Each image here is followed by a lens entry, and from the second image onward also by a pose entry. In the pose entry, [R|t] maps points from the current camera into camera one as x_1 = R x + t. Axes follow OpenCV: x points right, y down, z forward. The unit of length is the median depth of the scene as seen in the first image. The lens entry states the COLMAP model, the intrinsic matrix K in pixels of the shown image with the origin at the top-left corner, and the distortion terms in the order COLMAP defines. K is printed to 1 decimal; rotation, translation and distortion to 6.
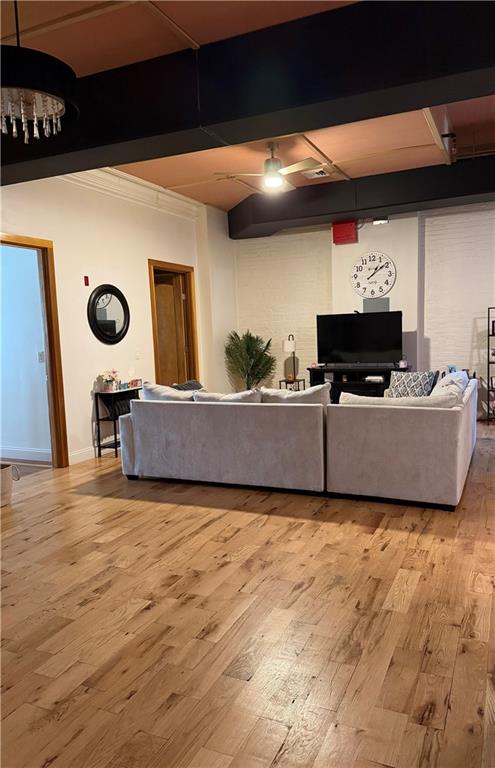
lens RADIAL K [[536.7, 0, 286.6], [0, 536.7, 400.9], [0, 0, 1]] dist [0.033909, -0.001033]
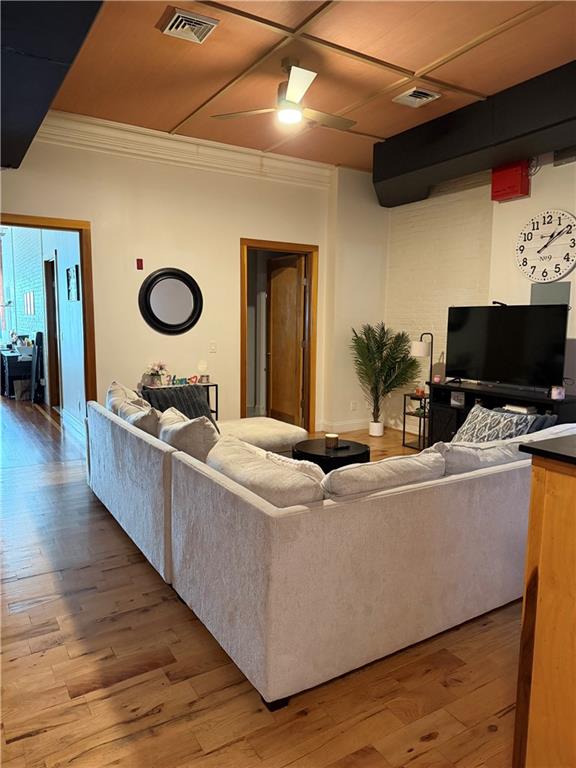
lens RADIAL K [[536.1, 0, 288.8], [0, 536.1, 393.6], [0, 0, 1]] dist [0.112904, -0.175335]
pose [[0.815395, 0.117563, -0.566842, 0.299634], [-0.109620, 0.992803, 0.048221, -0.059449], [0.568431, 0.022818, 0.822414, 0.304504]]
